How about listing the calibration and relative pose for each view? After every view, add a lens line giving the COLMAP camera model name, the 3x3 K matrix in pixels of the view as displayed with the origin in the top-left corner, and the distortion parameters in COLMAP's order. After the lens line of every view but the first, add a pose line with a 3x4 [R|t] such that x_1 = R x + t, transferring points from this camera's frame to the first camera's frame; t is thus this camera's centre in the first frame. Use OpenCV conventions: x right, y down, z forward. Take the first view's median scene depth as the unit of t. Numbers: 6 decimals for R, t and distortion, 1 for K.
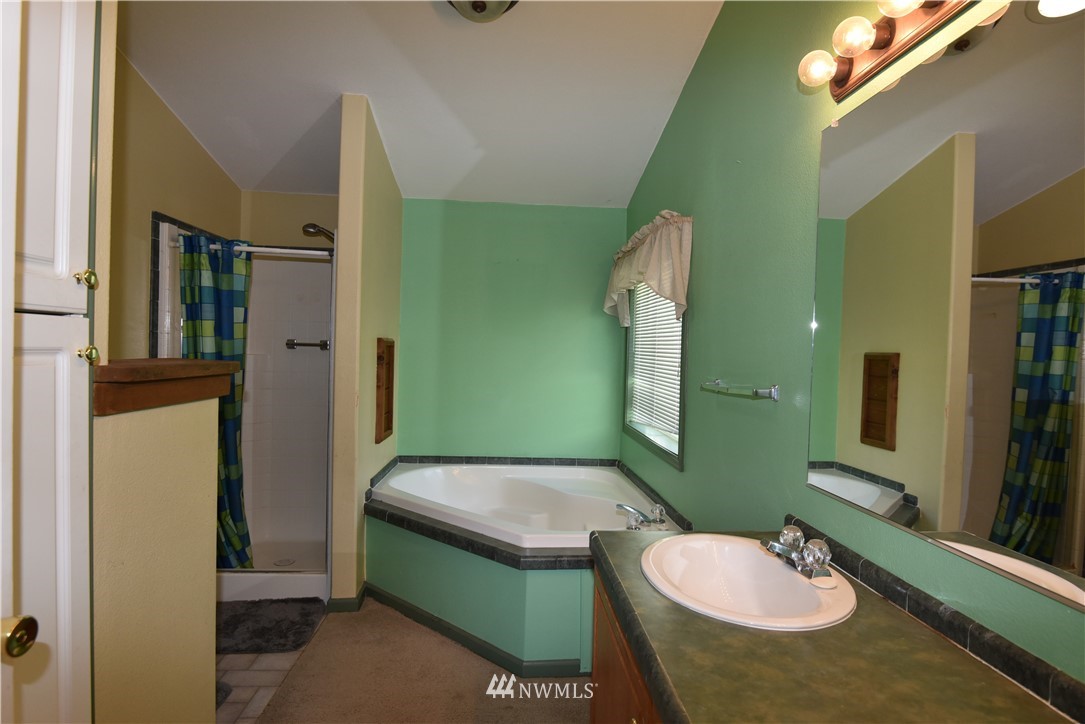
lens RADIAL K [[580.5, 0, 543.9], [0, 580.5, 360.9], [0, 0, 1]] dist [-0.001452, -0.014549]
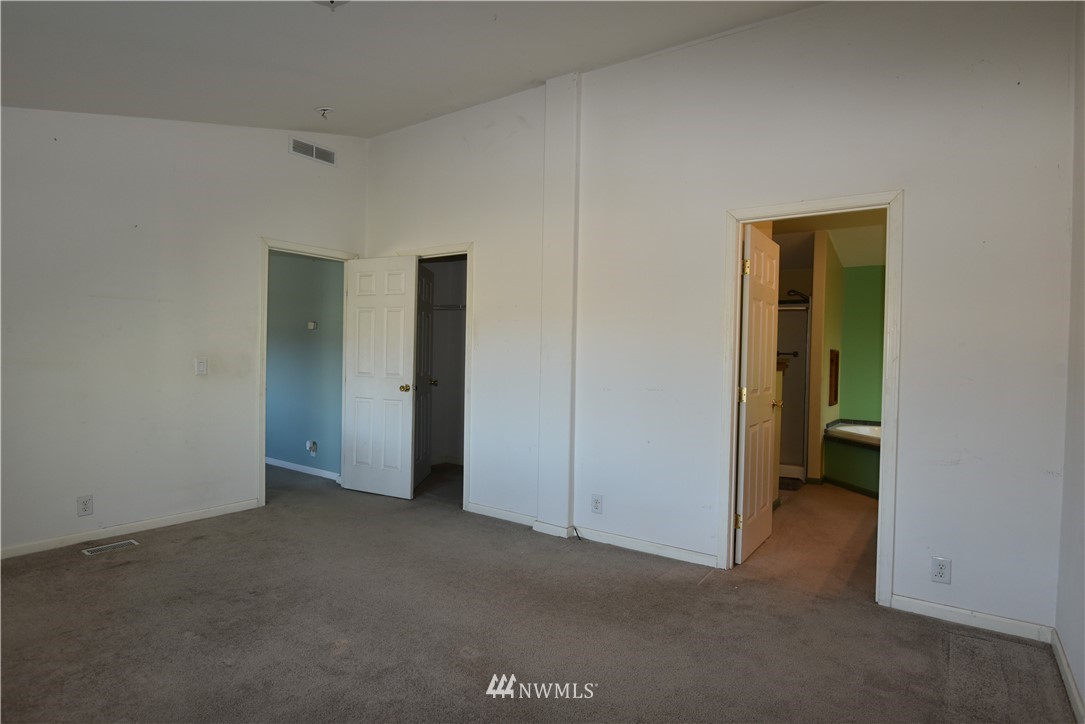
lens RADIAL K [[580.5, 0, 543.5], [0, 580.5, 360.9], [0, 0, 1]] dist [-0.001452, -0.014549]
pose [[0.775415, 0.001117, -0.631450, 0.176805], [-0.015707, 0.999723, -0.017520, 0.044074], [0.631256, 0.023503, 0.775218, -1.034413]]
